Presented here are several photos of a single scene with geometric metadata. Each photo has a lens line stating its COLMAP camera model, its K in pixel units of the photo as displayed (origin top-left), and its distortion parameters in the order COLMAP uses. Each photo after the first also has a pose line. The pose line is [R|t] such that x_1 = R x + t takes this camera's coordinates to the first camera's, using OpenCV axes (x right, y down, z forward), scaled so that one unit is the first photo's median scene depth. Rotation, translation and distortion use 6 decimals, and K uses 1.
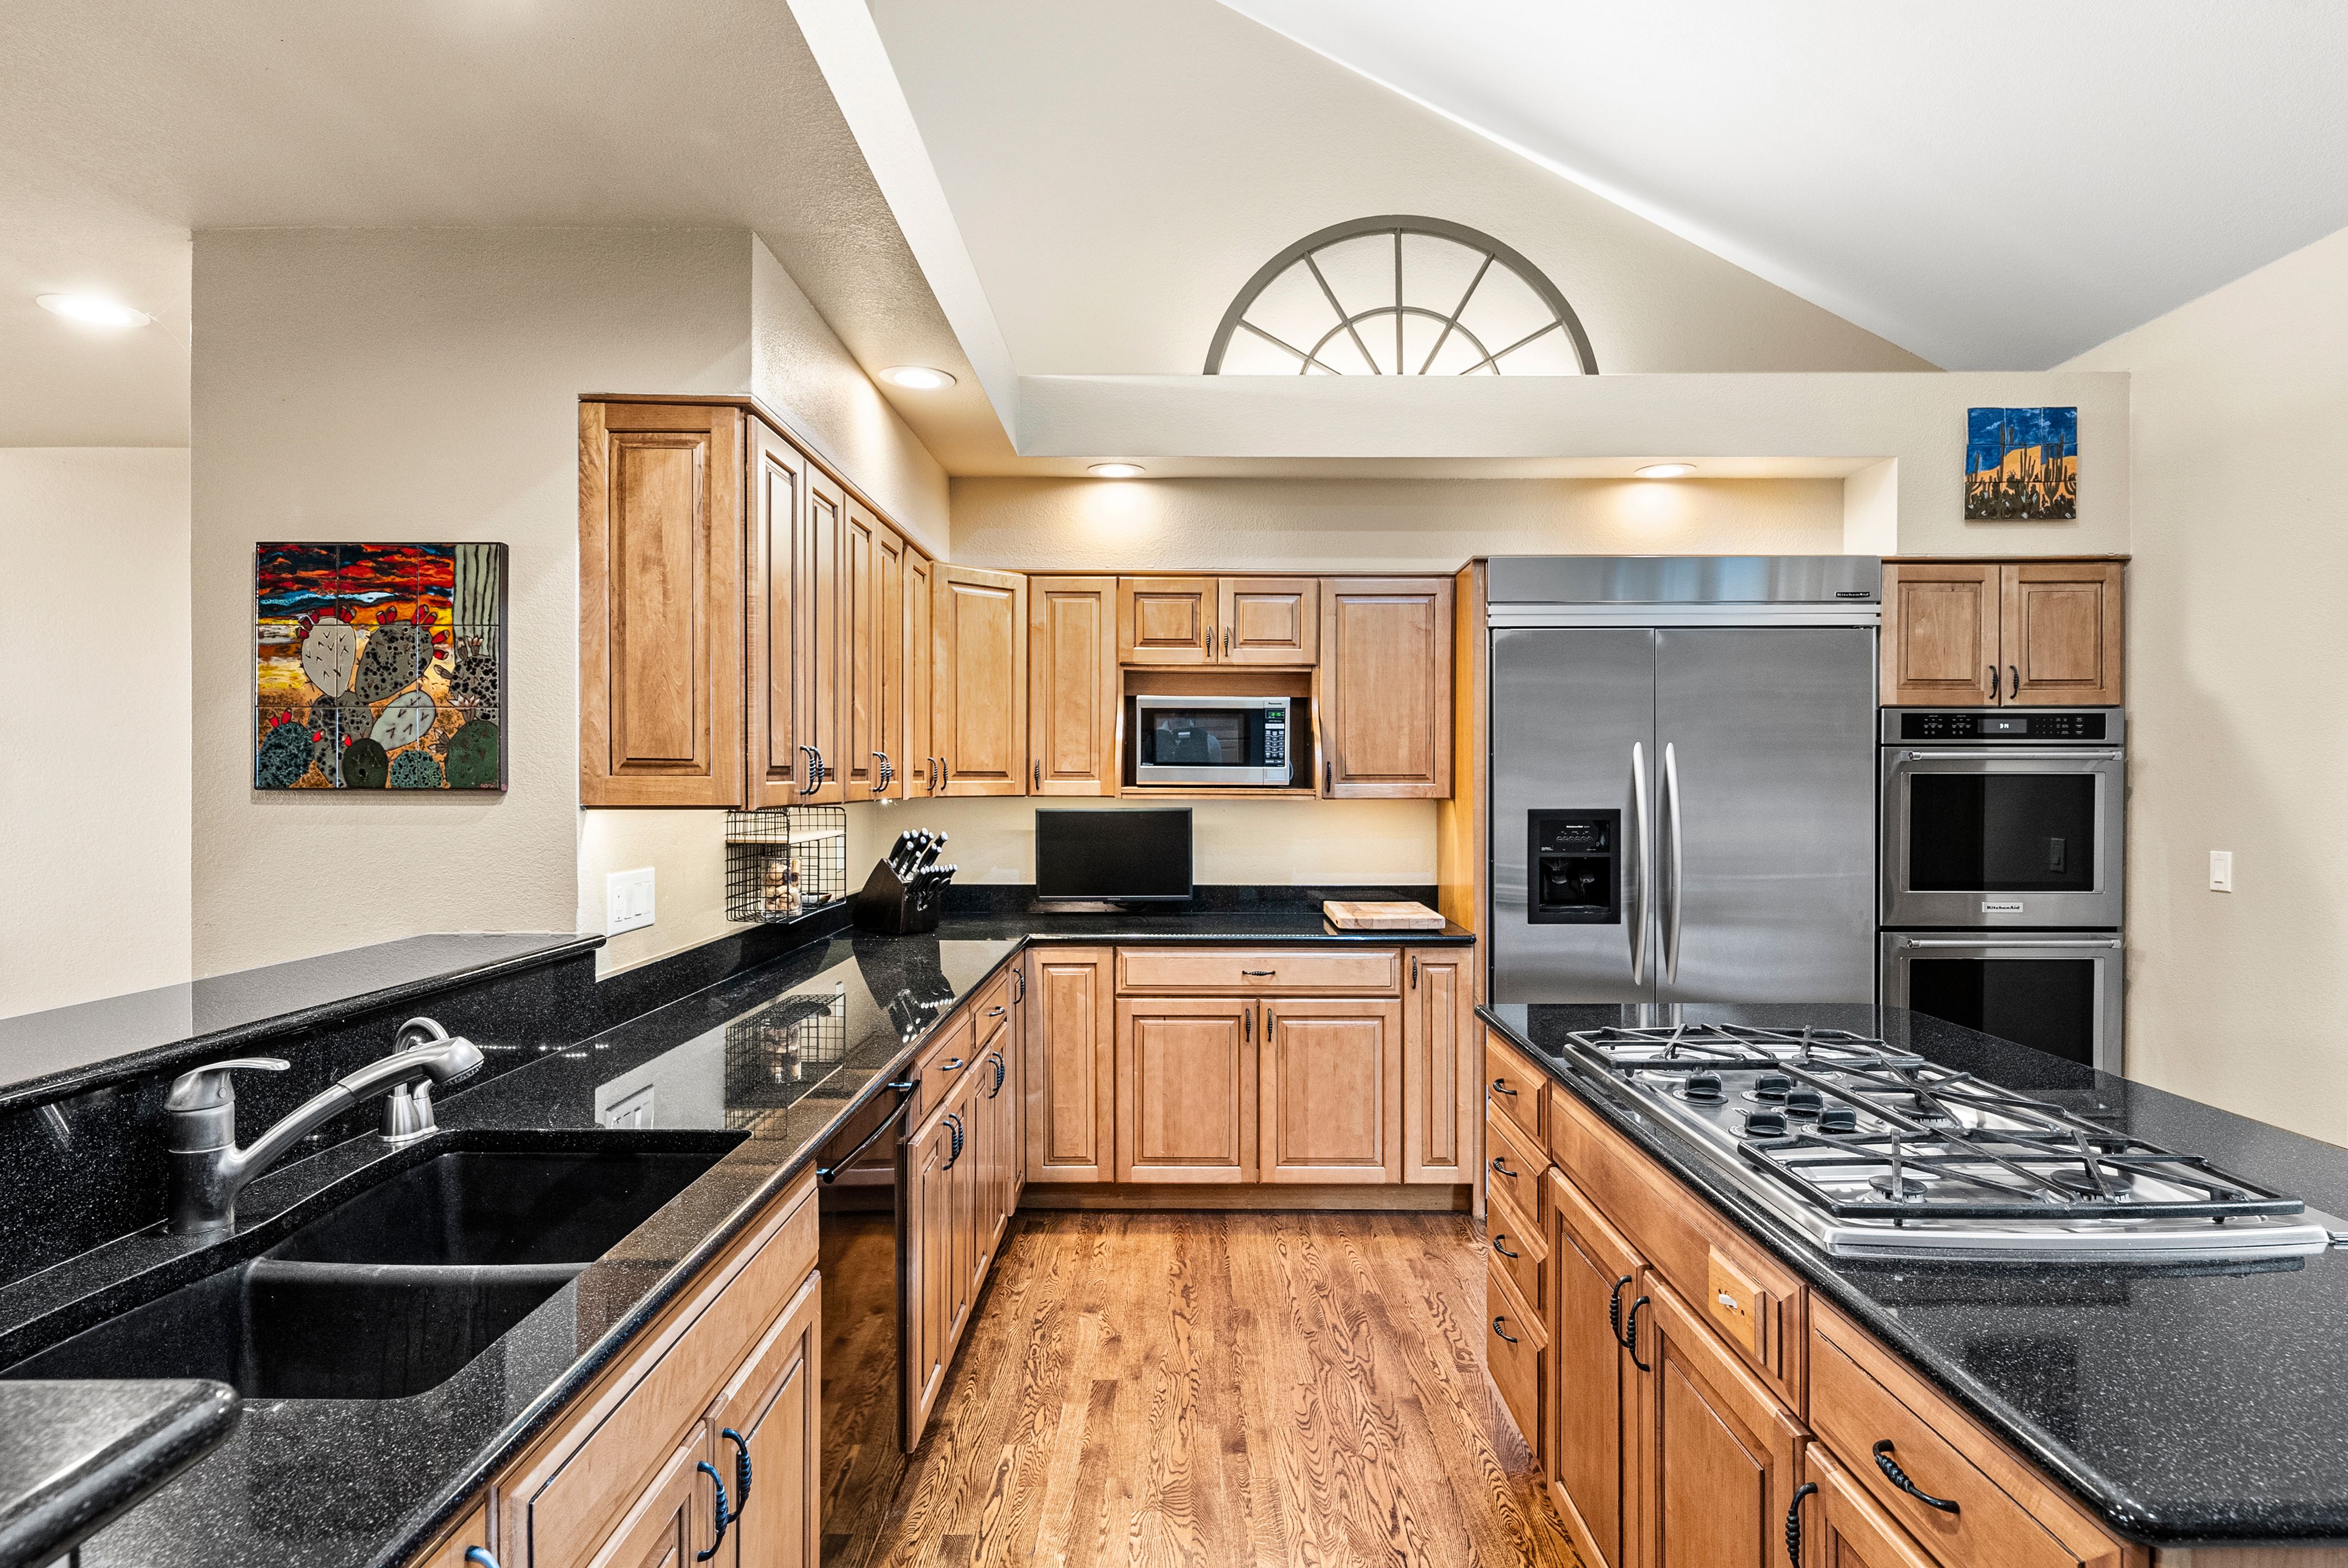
lens RADIAL K [[1227.5, 0, 1182.6], [0, 1227.5, 793.4], [0, 0, 1]] dist [0.000827, -0.000450]
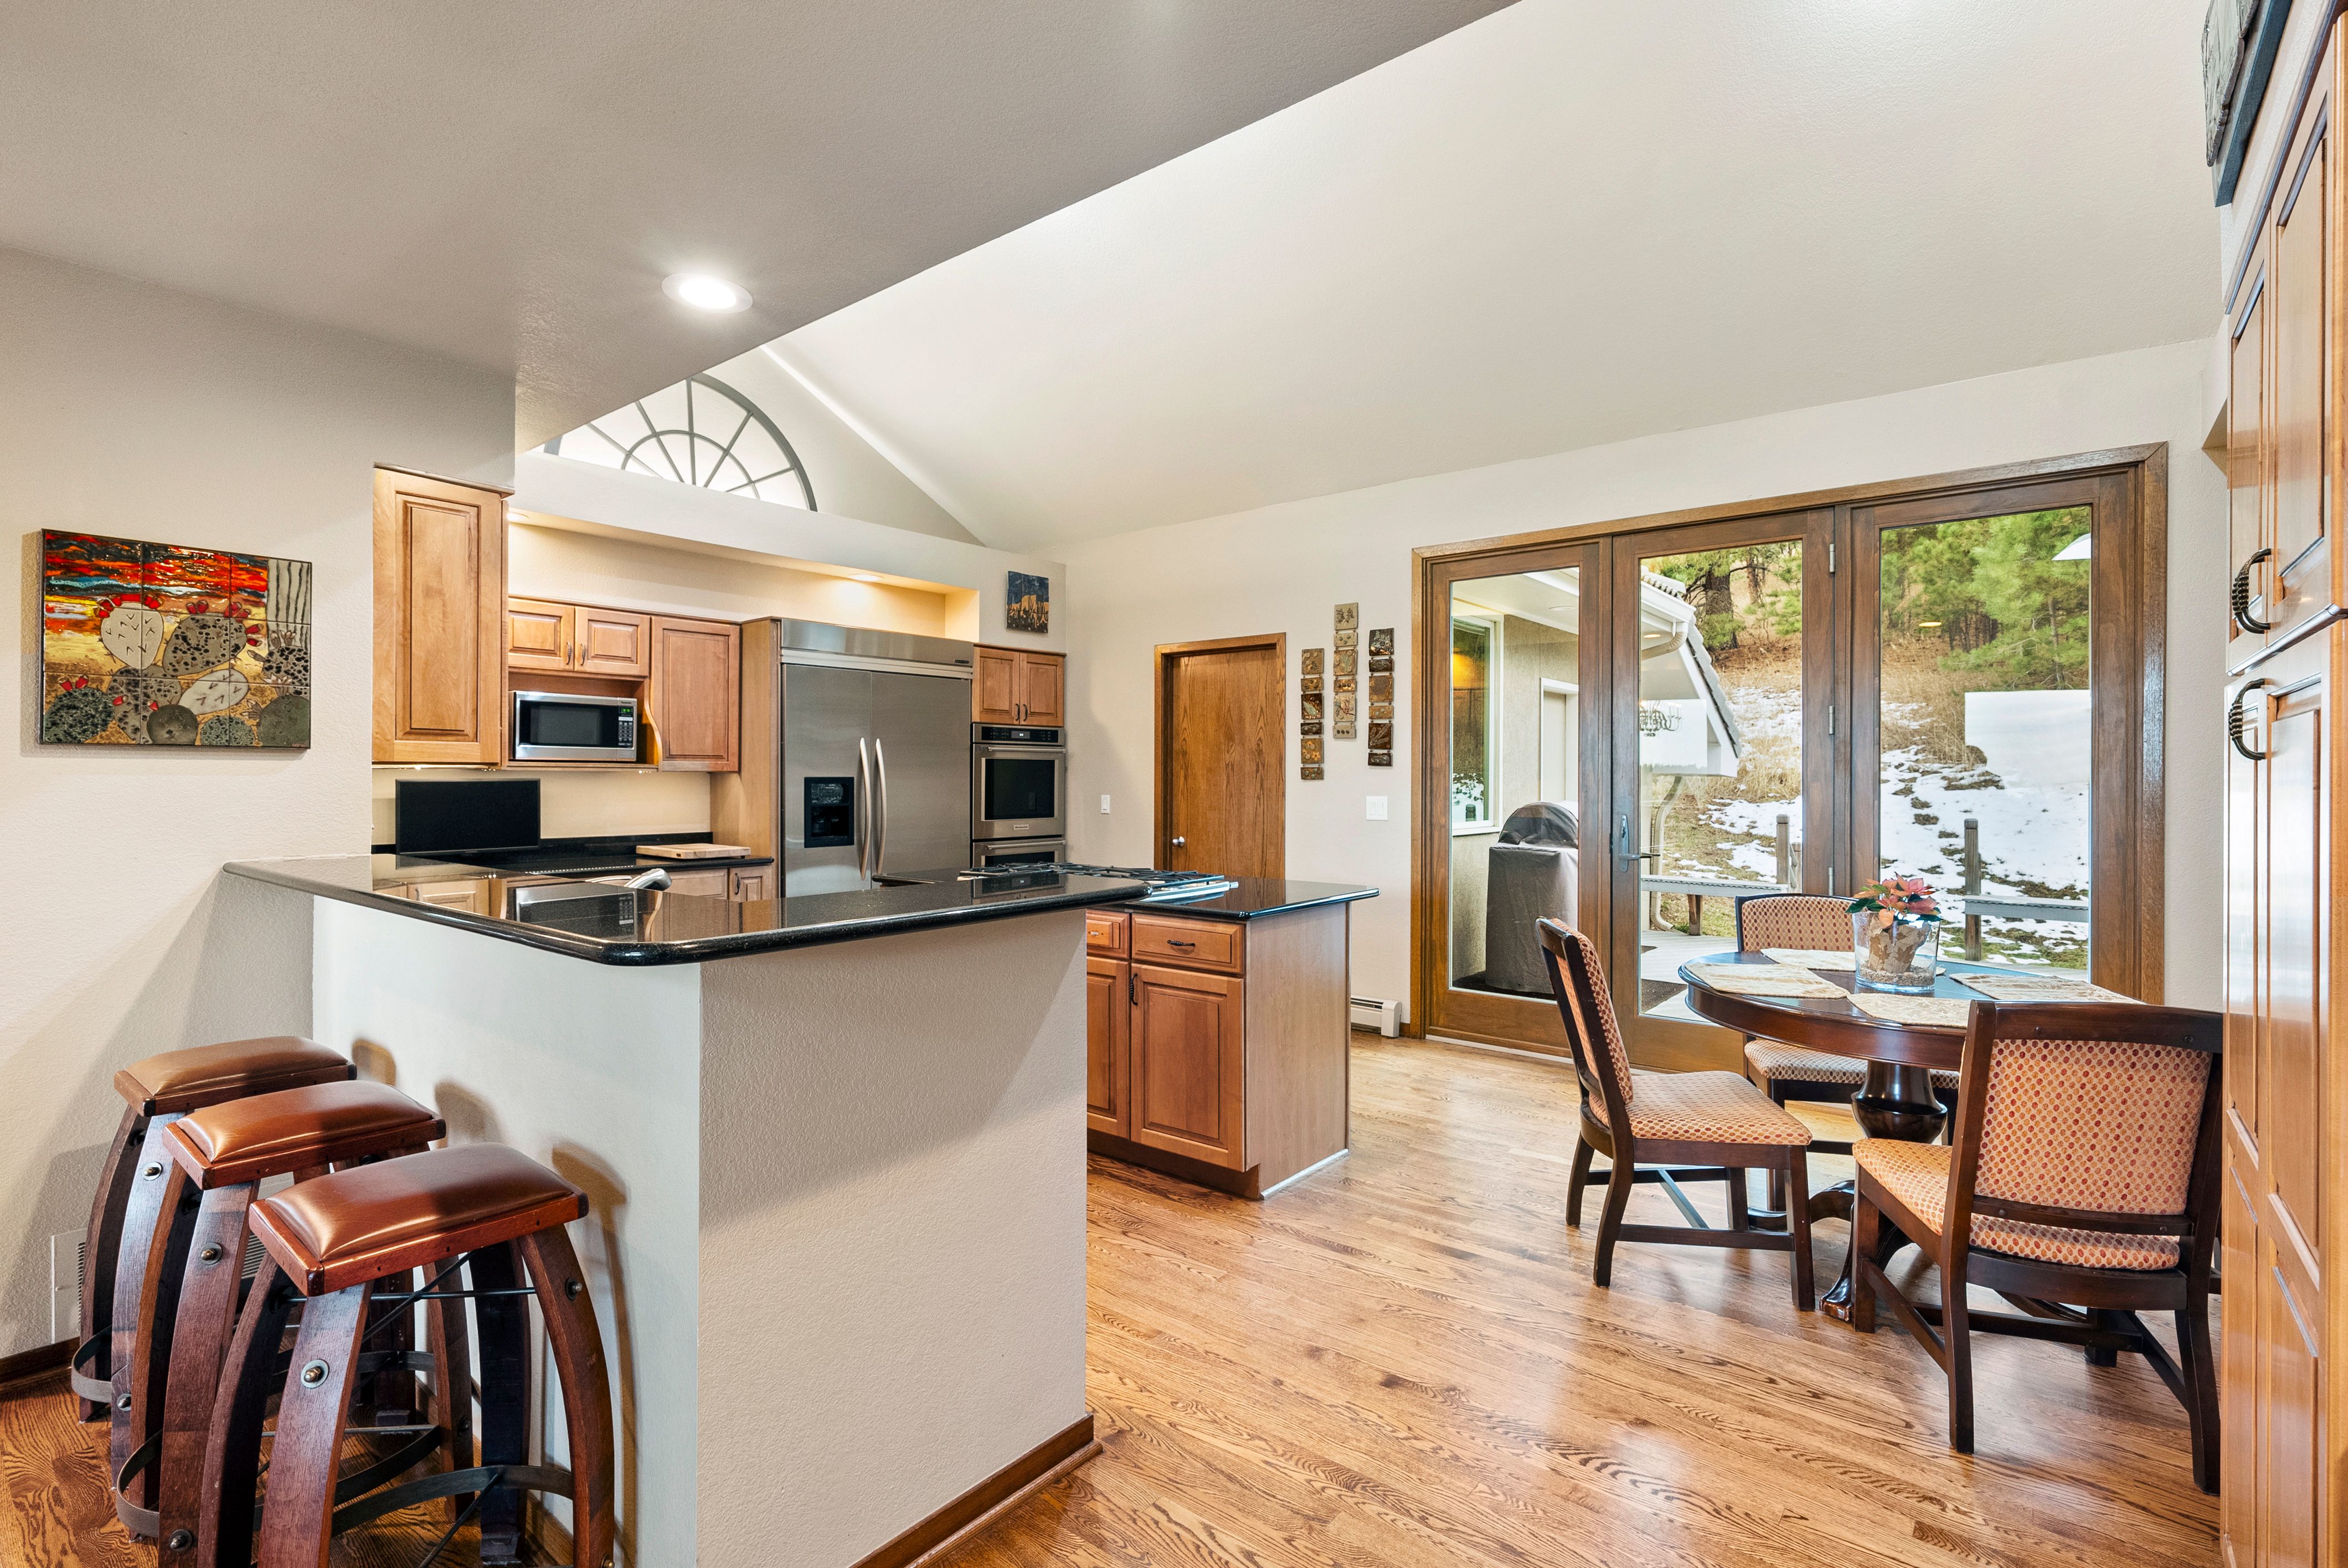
lens RADIAL K [[1061.9, 0, 1183.8], [0, 1061.9, 786.6], [0, 0, 1]] dist [-0.000848, 0.000041]
pose [[0.622686, -0.007477, 0.782436, -0.504955], [0.007382, 0.999966, 0.003681, 0.023821], [-0.782437, 0.003483, 0.622720, -0.263343]]
